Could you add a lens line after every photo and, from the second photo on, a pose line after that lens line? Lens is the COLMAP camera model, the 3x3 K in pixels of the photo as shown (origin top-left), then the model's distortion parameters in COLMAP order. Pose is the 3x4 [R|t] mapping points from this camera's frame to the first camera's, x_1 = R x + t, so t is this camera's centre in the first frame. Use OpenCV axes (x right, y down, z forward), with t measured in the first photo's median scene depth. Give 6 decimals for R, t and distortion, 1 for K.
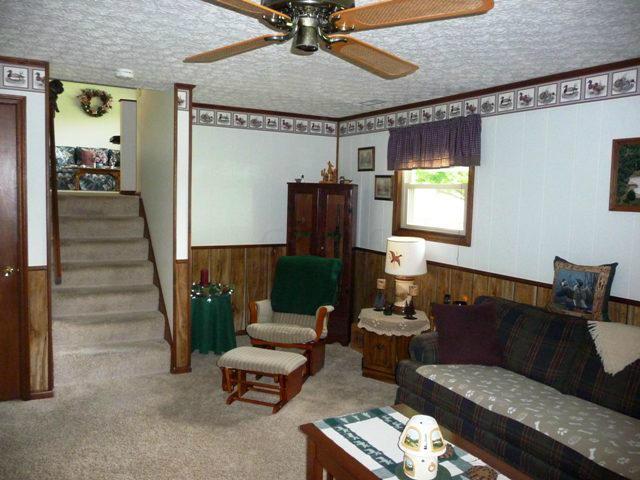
lens RADIAL K [[523.4, 0, 311.3], [0, 523.4, 228.7], [0, 0, 1]] dist [-0.057158, 0.063462]
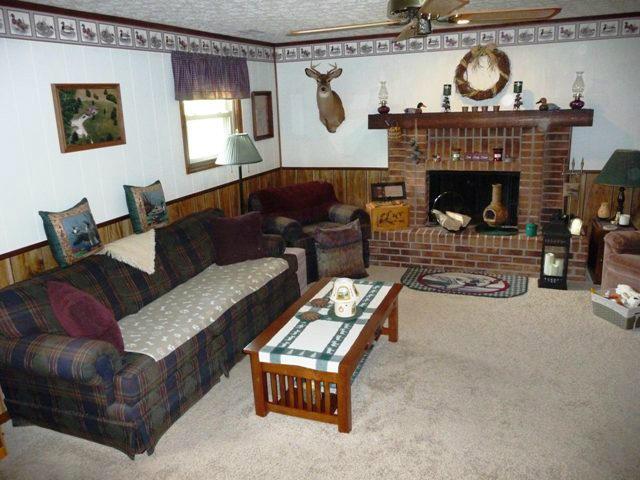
lens RADIAL K [[523.4, 0, 311.3], [0, 523.4, 228.7], [0, 0, 1]] dist [-0.057158, 0.063462]
pose [[-0.629624, -0.154091, 0.761466, -0.610327], [0.121854, 0.948415, 0.292678, -0.148675], [-0.767285, 0.277065, -0.578368, 1.388175]]
